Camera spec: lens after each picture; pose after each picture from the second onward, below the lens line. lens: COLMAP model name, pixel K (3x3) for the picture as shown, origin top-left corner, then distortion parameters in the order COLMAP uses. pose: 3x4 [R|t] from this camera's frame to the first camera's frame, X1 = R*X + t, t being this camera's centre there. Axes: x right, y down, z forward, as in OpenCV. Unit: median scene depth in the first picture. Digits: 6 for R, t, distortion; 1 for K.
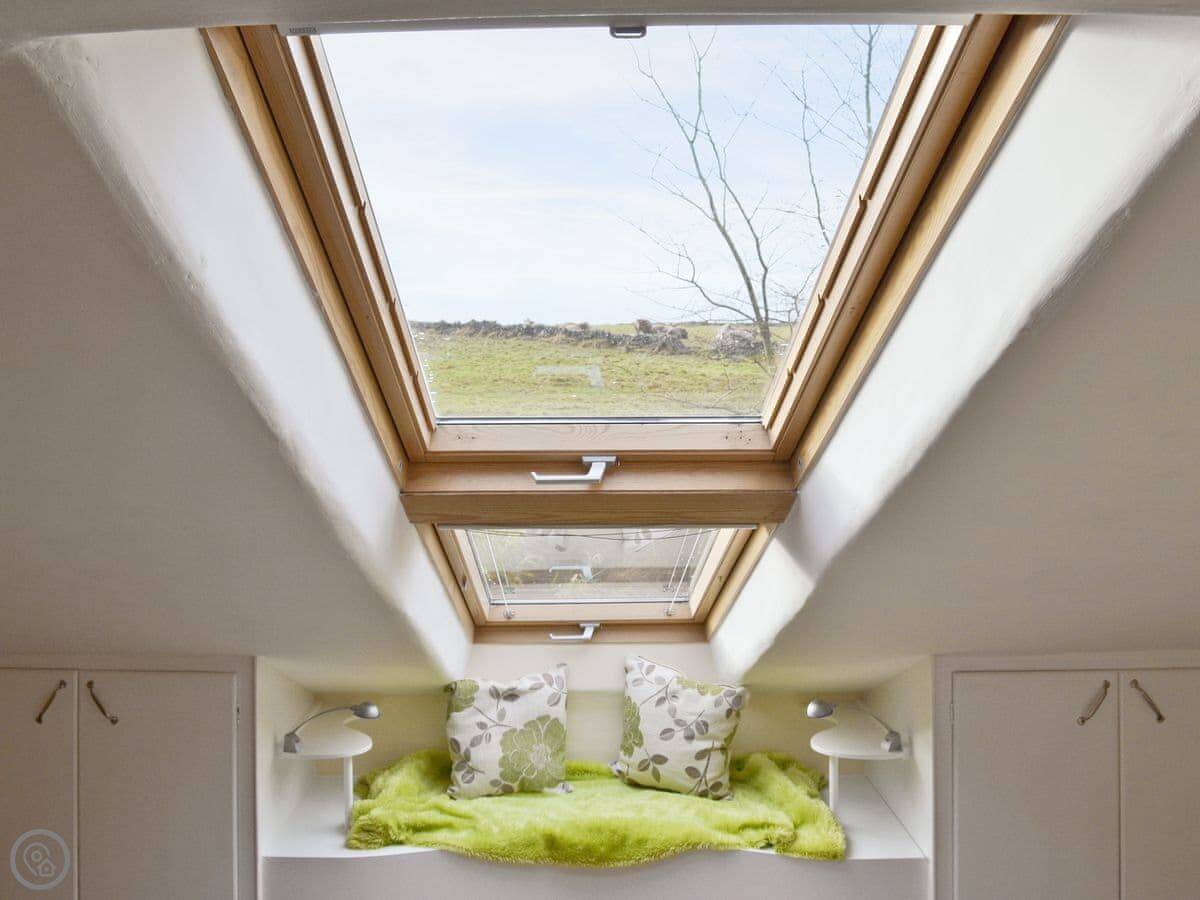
lens RADIAL K [[1054.3, 0, 600.0], [0, 1054.3, 450.0], [0, 0, 1]] dist [-0.067450, 0.008379]
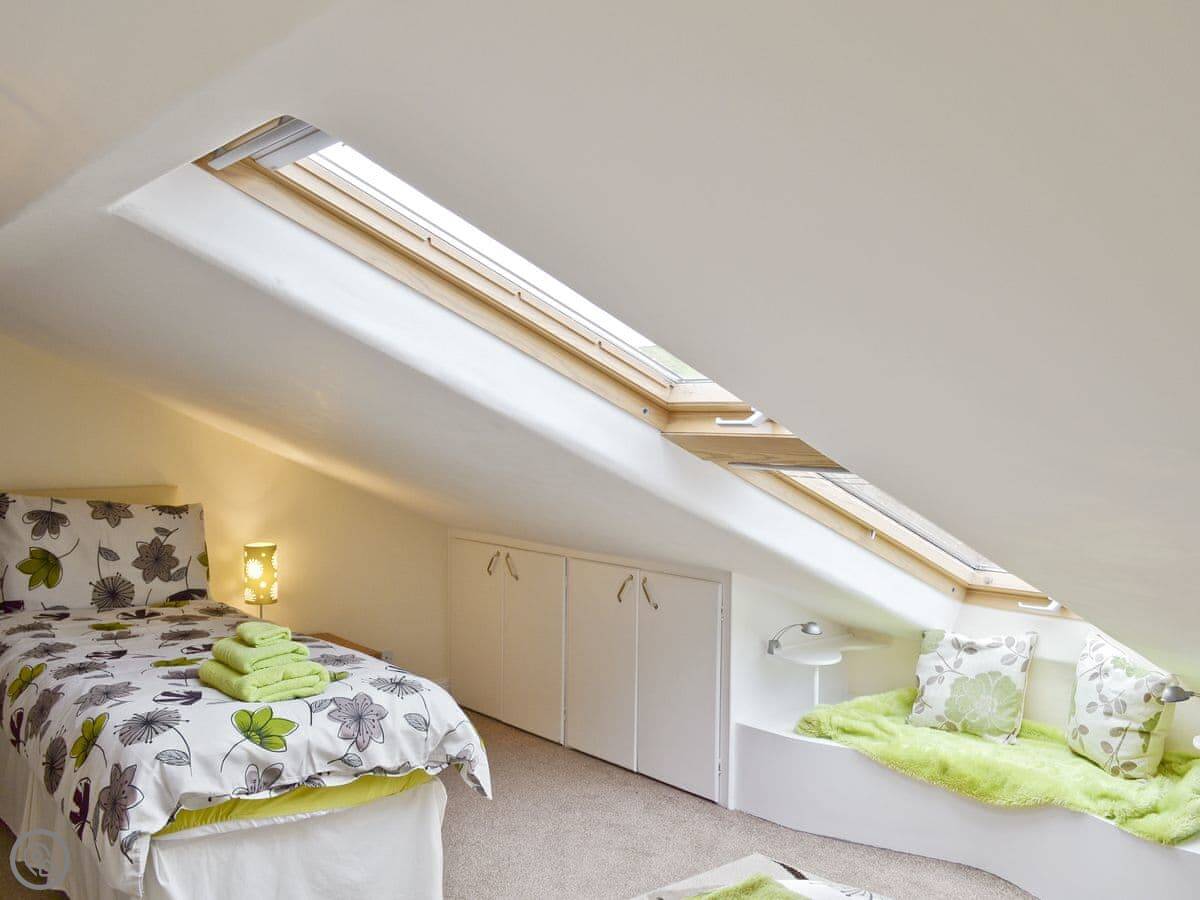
lens RADIAL K [[1054.3, 0, 600.0], [0, 1054.3, 450.0], [0, 0, 1]] dist [-0.067450, 0.008379]
pose [[0.678655, 0.038357, -0.733455, 0.485242], [-0.032807, 0.999222, 0.021899, 0.007886], [0.733725, 0.009201, 0.679385, -0.065052]]
